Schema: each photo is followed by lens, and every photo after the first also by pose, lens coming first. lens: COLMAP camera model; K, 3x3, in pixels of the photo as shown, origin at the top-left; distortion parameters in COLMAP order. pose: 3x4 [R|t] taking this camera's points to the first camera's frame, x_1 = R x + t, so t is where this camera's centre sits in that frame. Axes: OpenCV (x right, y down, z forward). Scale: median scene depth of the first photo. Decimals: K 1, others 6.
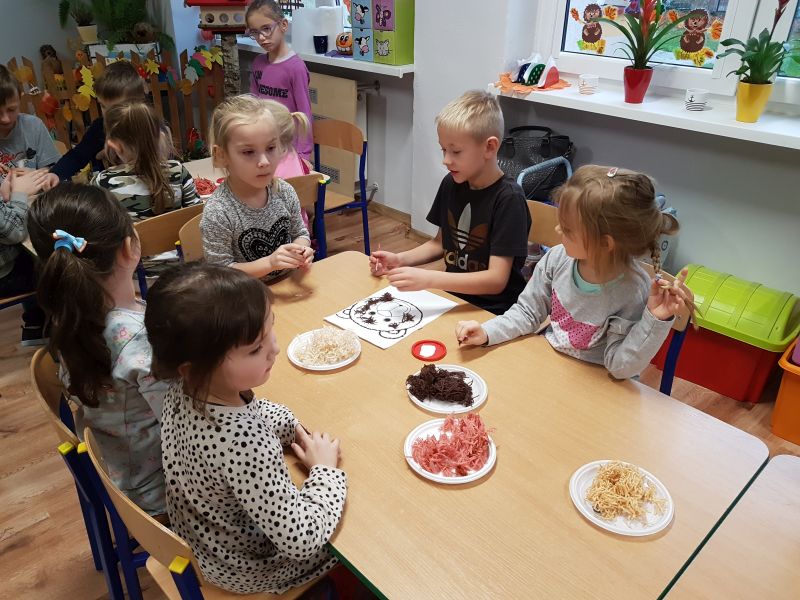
lens RADIAL K [[625.2, 0, 403.6], [0, 625.2, 305.6], [0, 0, 1]] dist [-0.026913, 0.016575]
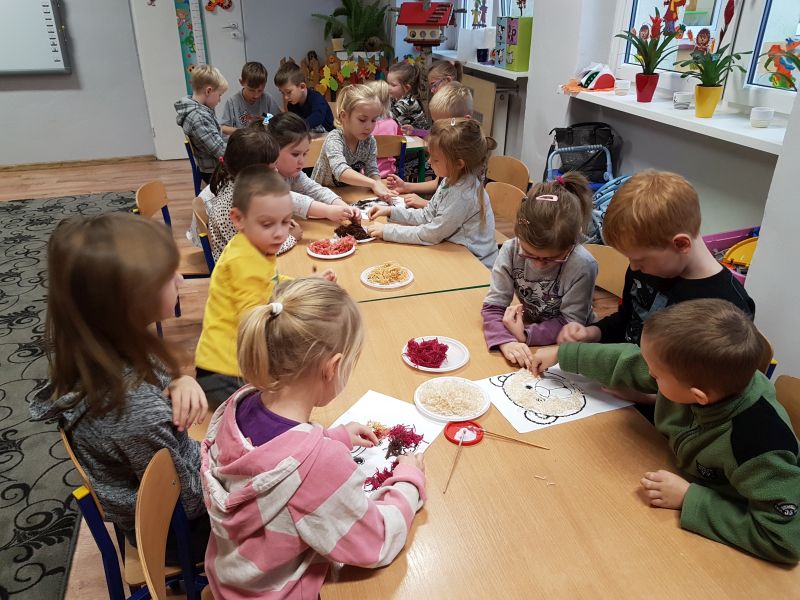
lens RADIAL K [[625.2, 0, 399.5], [0, 625.2, 297.0], [0, 0, 1]] dist [-0.026913, 0.016575]
pose [[0.886889, 0.187590, -0.422183, 0.338182], [-0.204361, 0.978879, 0.005643, 0.094712], [0.414325, 0.081273, 0.906493, -0.192162]]
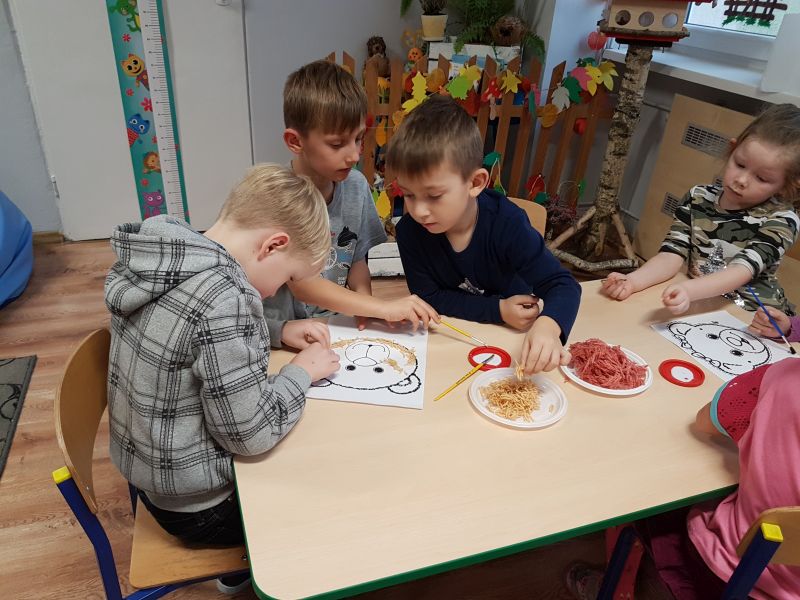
lens RADIAL K [[625.2, 0, 399.1], [0, 625.2, 302.3], [0, 0, 1]] dist [-0.026913, 0.016575]
pose [[0.899369, 0.235518, -0.368330, -0.216318], [-0.235078, 0.970850, 0.046780, -0.162592], [0.368610, 0.044514, 0.928518, 0.353075]]
